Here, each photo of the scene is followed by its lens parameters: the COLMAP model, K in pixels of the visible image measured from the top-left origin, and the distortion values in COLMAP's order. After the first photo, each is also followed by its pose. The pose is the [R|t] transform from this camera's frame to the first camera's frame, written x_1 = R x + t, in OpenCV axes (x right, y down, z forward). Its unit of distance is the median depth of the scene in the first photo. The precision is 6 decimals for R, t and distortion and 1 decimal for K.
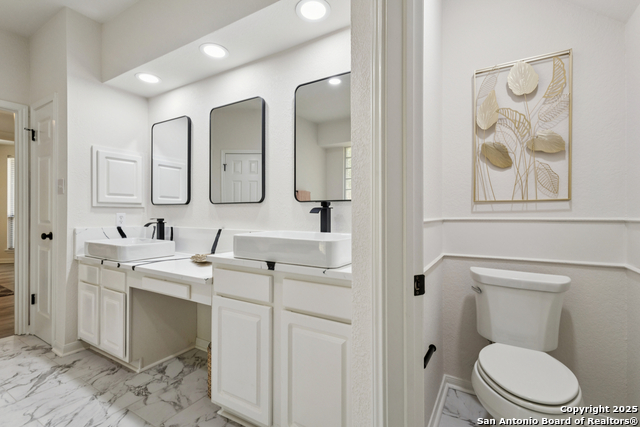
lens RADIAL K [[296.8, 0, 320.0], [0, 296.8, 213.5], [0, 0, 1]] dist [0.012697, -0.000113]
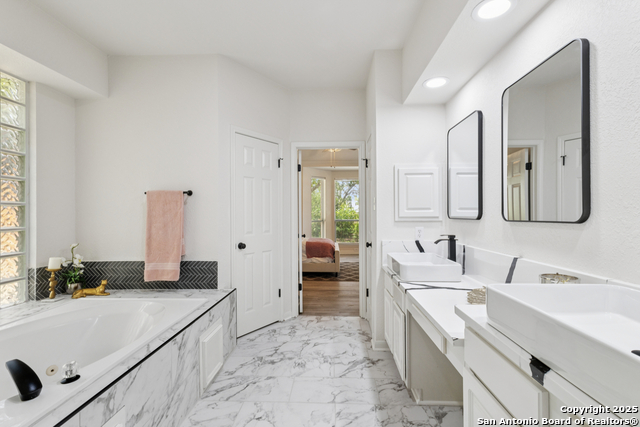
lens RADIAL K [[296.8, 0, 320.0], [0, 296.8, 213.5], [0, 0, 1]] dist [0.012697, -0.000113]
pose [[0.478267, -0.006060, -0.878193, 0.056588], [0.004949, 0.999979, -0.004205, -0.048189], [0.878200, -0.002335, 0.478287, 0.248855]]
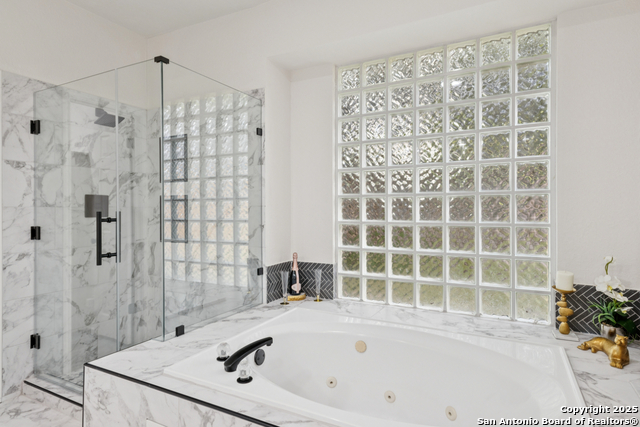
lens RADIAL K [[362.3, 0, 320.0], [0, 362.3, 213.5], [0, 0, 1]] dist [0.000352, 0.000140]
pose [[-0.998414, 0.000904, -0.056297, -0.393020], [0.000446, 0.999967, 0.008138, -0.043883], [0.056303, 0.008100, -0.998381, 0.524084]]
